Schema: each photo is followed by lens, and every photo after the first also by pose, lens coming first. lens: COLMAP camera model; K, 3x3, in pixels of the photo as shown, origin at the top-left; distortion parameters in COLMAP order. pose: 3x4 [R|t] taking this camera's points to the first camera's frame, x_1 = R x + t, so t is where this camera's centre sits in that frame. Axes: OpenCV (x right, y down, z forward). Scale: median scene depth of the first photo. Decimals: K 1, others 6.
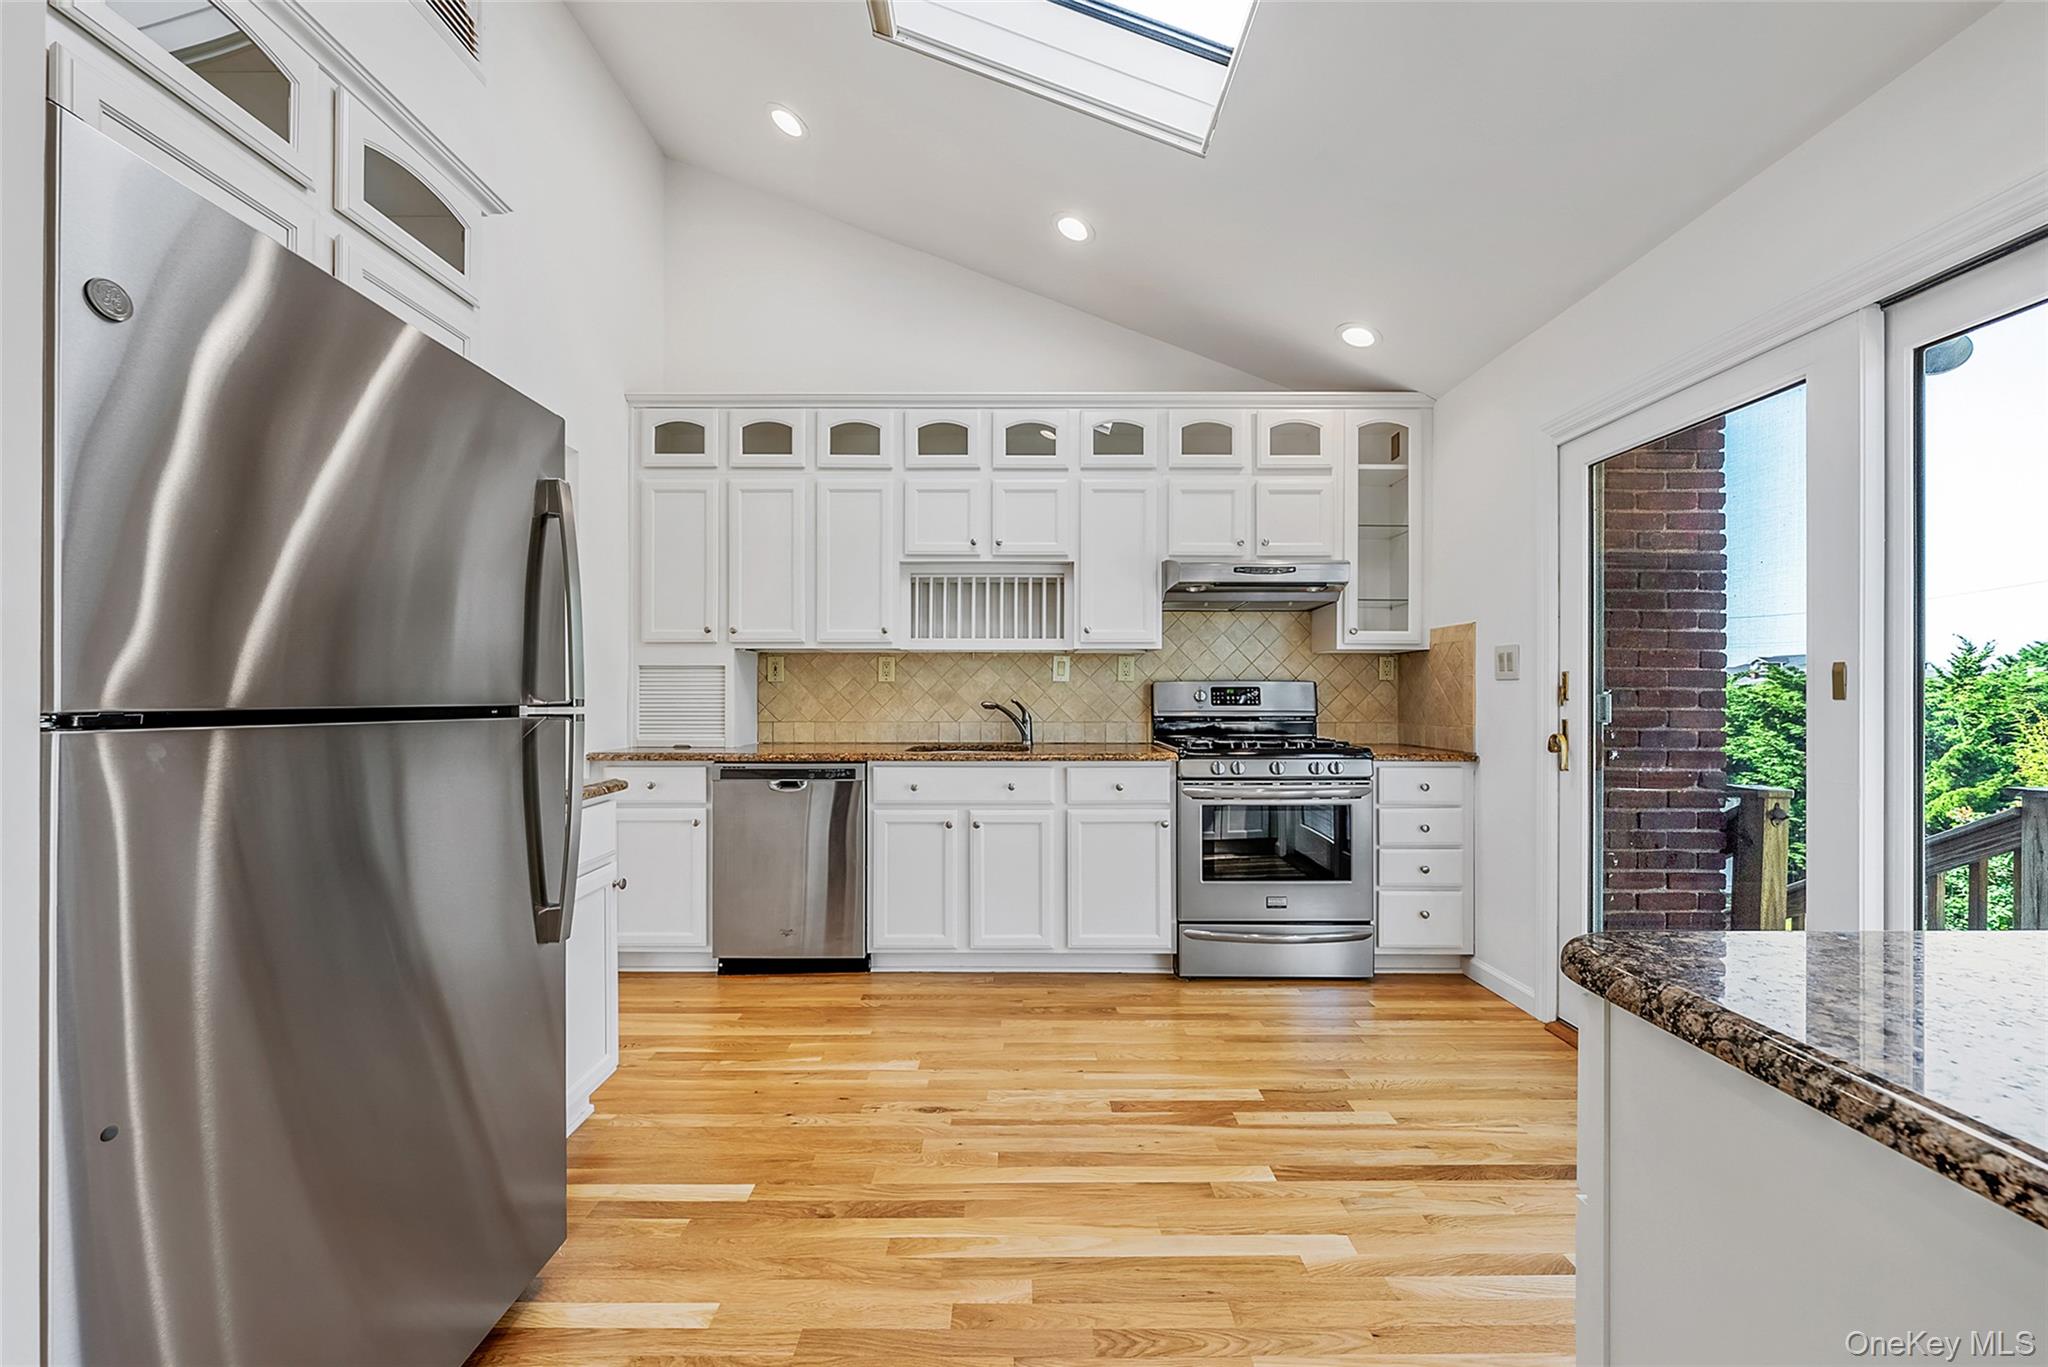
lens RADIAL K [[753.5, 0, 1017.9], [0, 753.5, 689.2], [0, 0, 1]] dist [-0.000898, -0.000146]
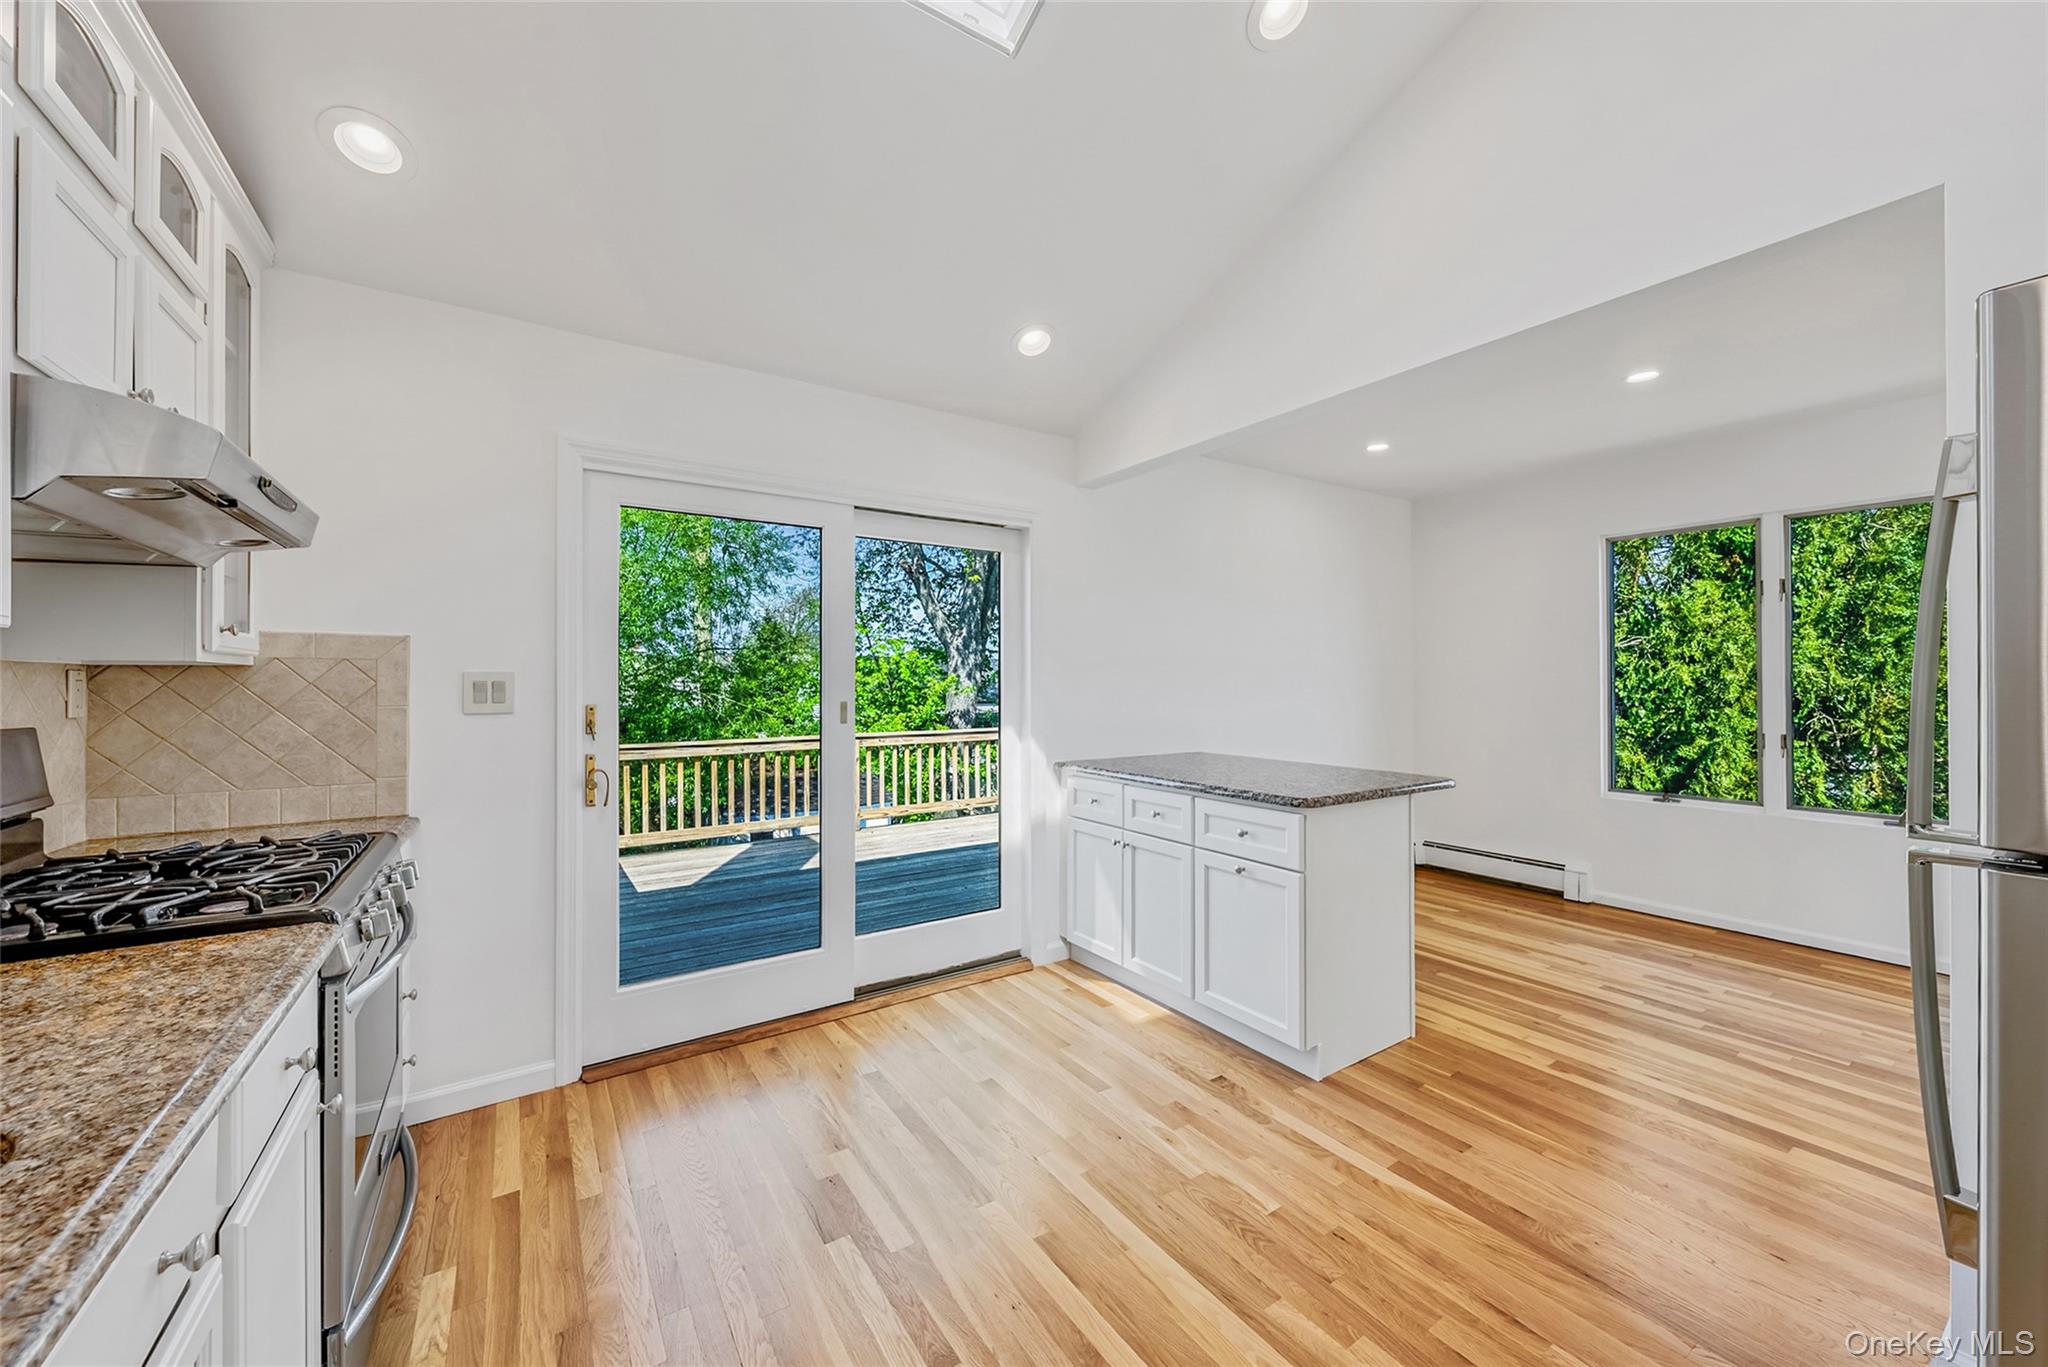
lens RADIAL K [[753.5, 0, 1023.2], [0, 753.5, 679.1], [0, 0, 1]] dist [-0.000898, -0.000146]
pose [[-0.541051, 0.000203, 0.840990, -0.366335], [-0.001807, 0.999997, -0.001405, -0.051878], [-0.840988, -0.002280, -0.541049, 0.991044]]
